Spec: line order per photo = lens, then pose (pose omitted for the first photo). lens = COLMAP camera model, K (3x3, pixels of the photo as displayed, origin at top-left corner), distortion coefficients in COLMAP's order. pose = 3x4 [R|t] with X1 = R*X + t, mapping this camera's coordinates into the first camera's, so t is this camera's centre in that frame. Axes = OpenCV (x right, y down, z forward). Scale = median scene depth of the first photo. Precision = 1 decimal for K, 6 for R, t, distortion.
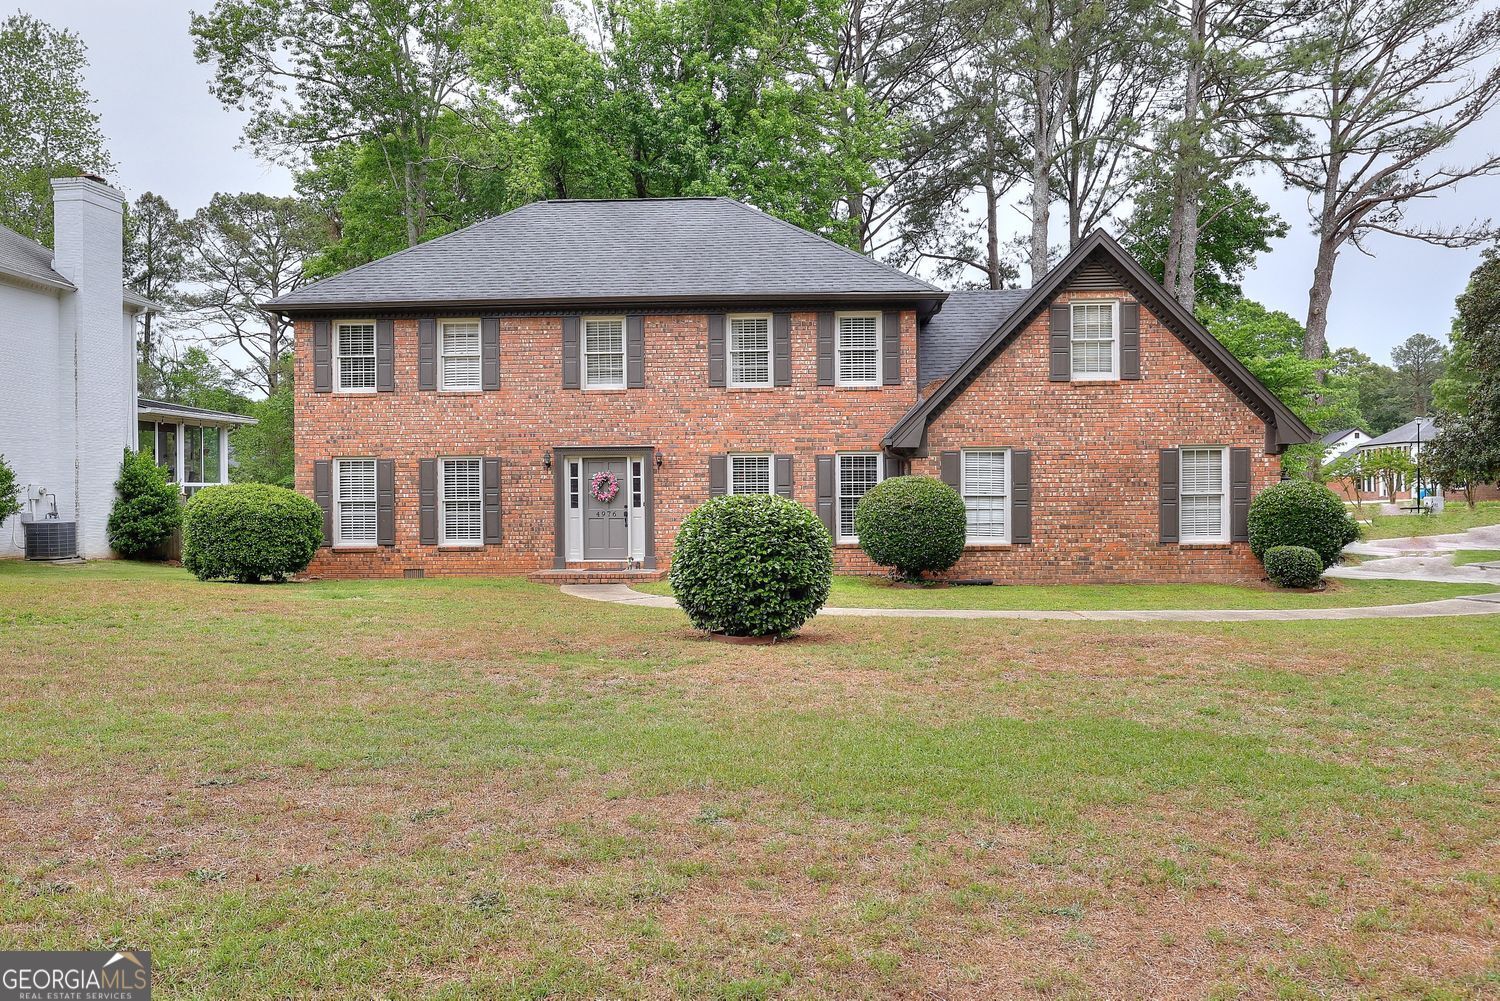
lens RADIAL K [[1179.6, 0, 762.4], [0, 1179.6, 496.1], [0, 0, 1]] dist [0.001815, -0.006606]
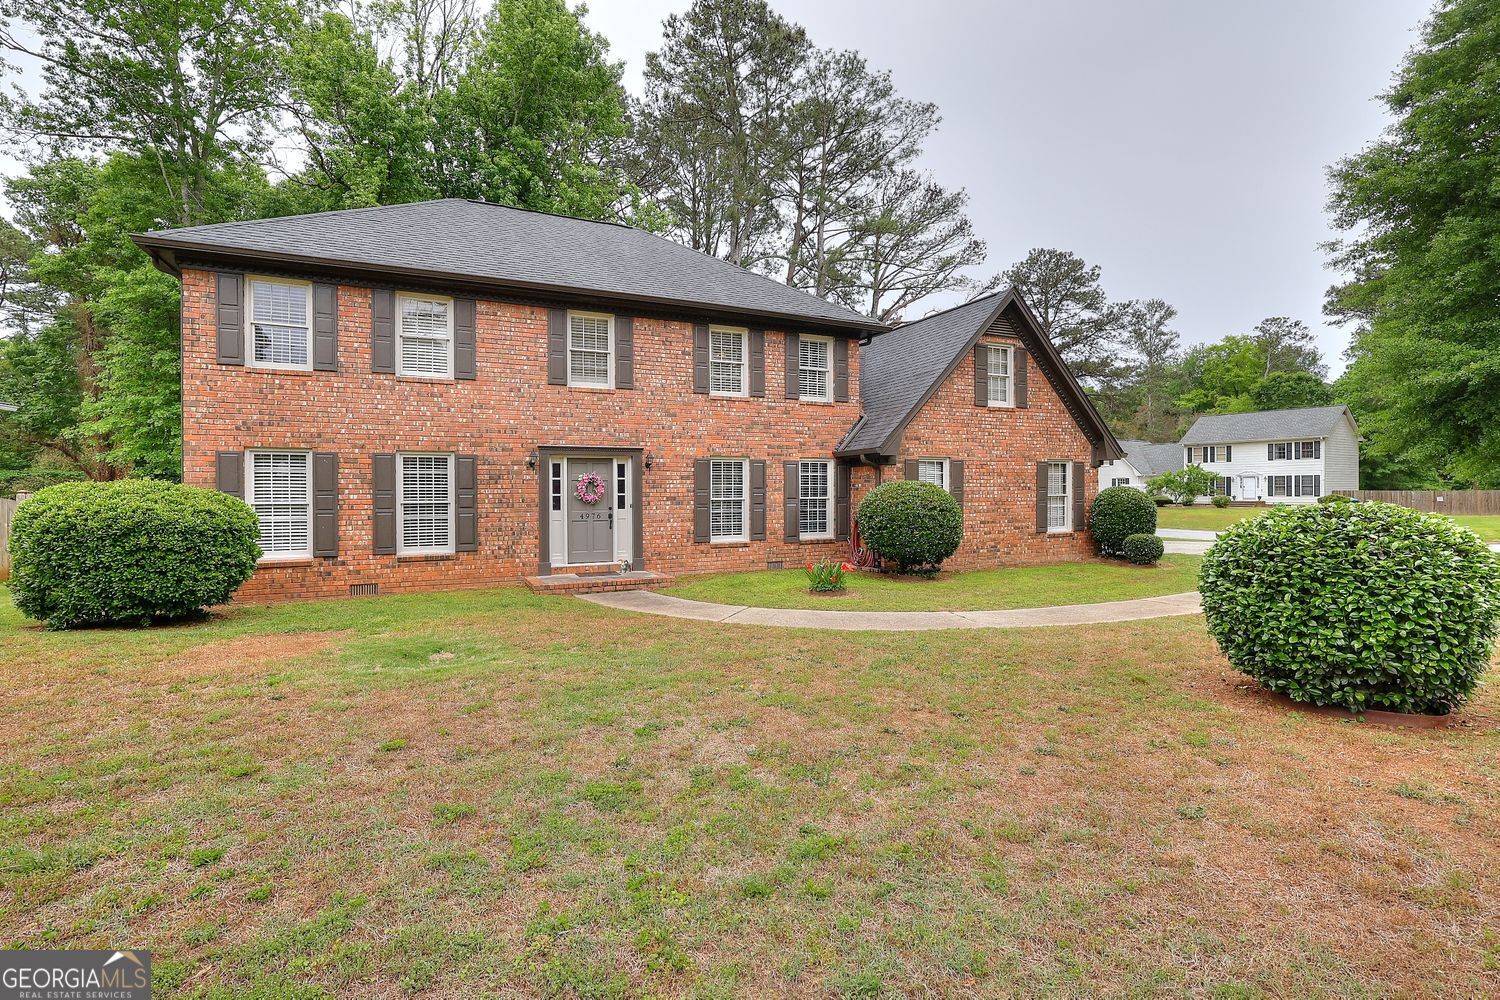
lens RADIAL K [[692.1, 0, 753.4], [0, 692.1, 493.2], [0, 0, 1]] dist [-0.001140, 0.000277]
pose [[0.880366, 0.002298, 0.474290, -0.286760], [-0.002139, 0.999997, -0.000875, -0.003434], [-0.474291, -0.000244, 0.880368, 0.435303]]
